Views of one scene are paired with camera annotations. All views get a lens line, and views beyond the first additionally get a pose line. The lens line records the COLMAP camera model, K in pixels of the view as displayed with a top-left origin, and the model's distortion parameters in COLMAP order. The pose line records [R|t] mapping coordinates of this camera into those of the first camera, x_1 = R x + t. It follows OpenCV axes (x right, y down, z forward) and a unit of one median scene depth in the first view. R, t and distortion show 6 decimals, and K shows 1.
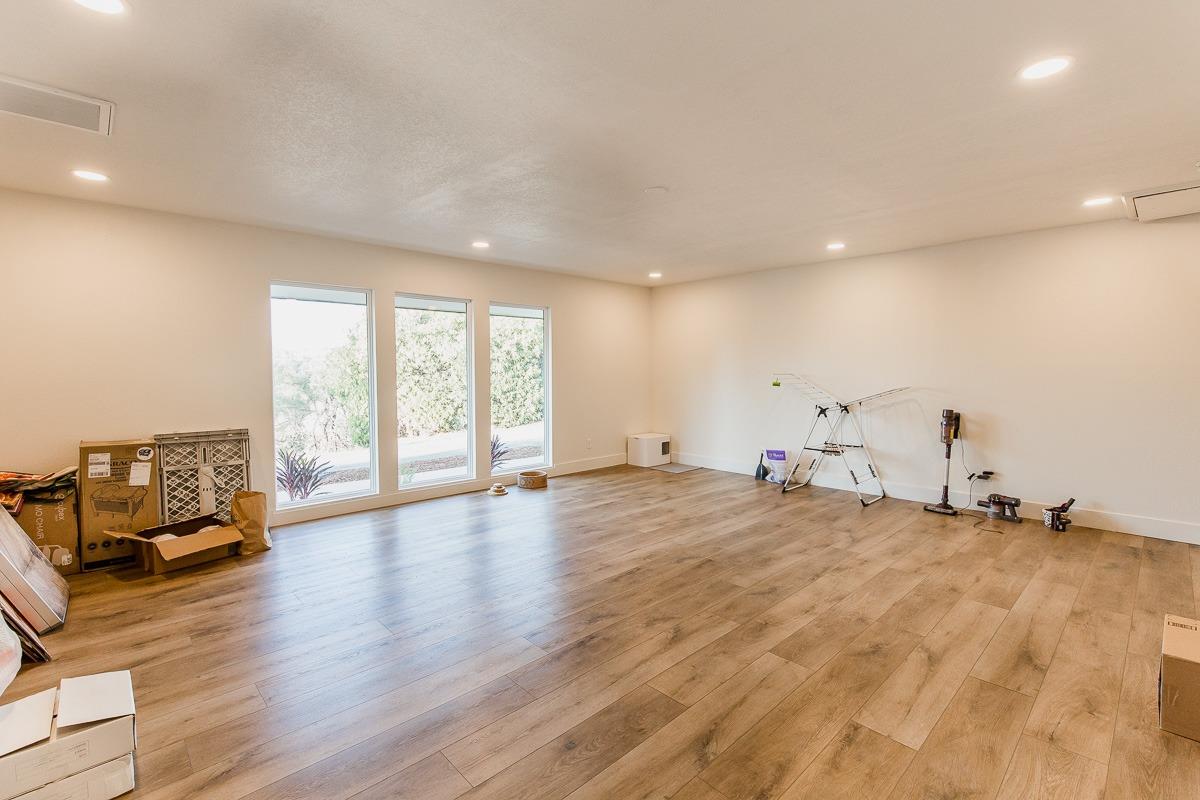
lens RADIAL K [[544.1, 0, 604.7], [0, 544.1, 398.9], [0, 0, 1]] dist [0.000612, 0.000176]
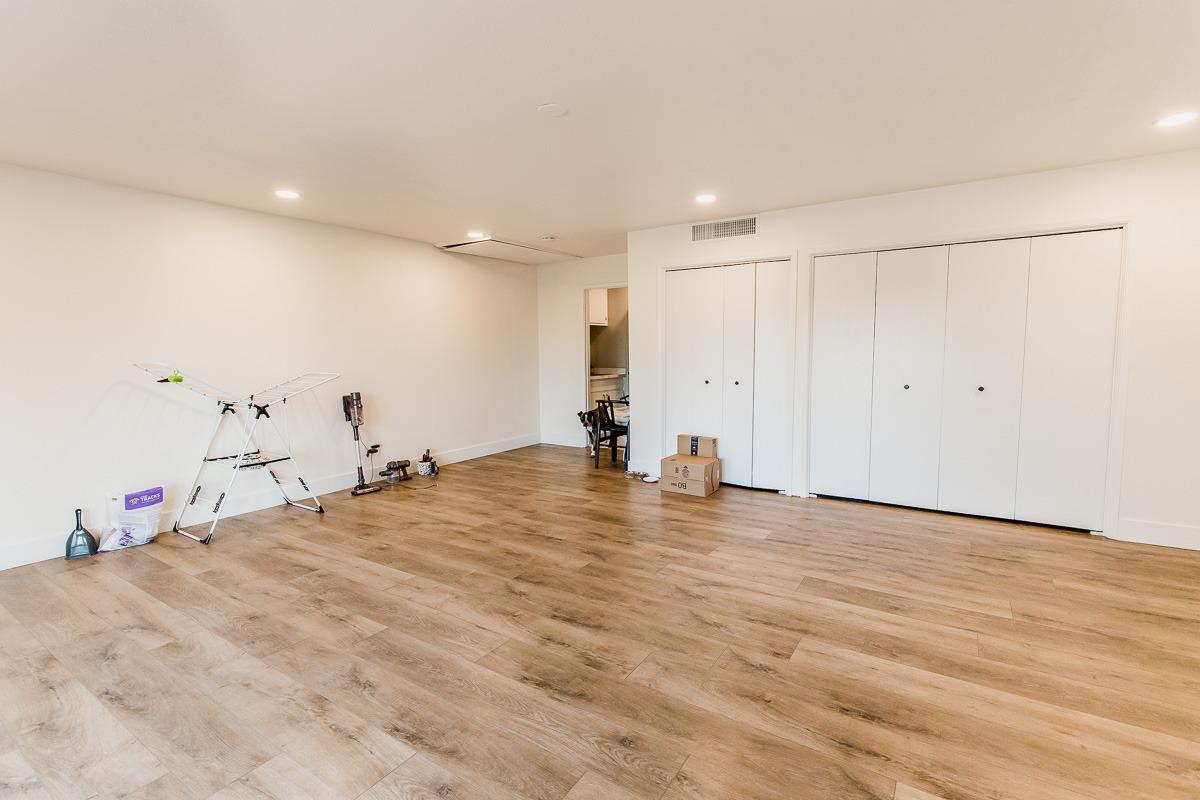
lens RADIAL K [[544.1, 0, 604.7], [0, 544.1, 398.9], [0, 0, 1]] dist [0.000612, 0.000176]
pose [[-0.231343, -0.080871, 0.969505, -0.623504], [0.069999, 0.992573, 0.099498, -0.051358], [-0.970351, 0.090882, -0.223964, 1.021562]]
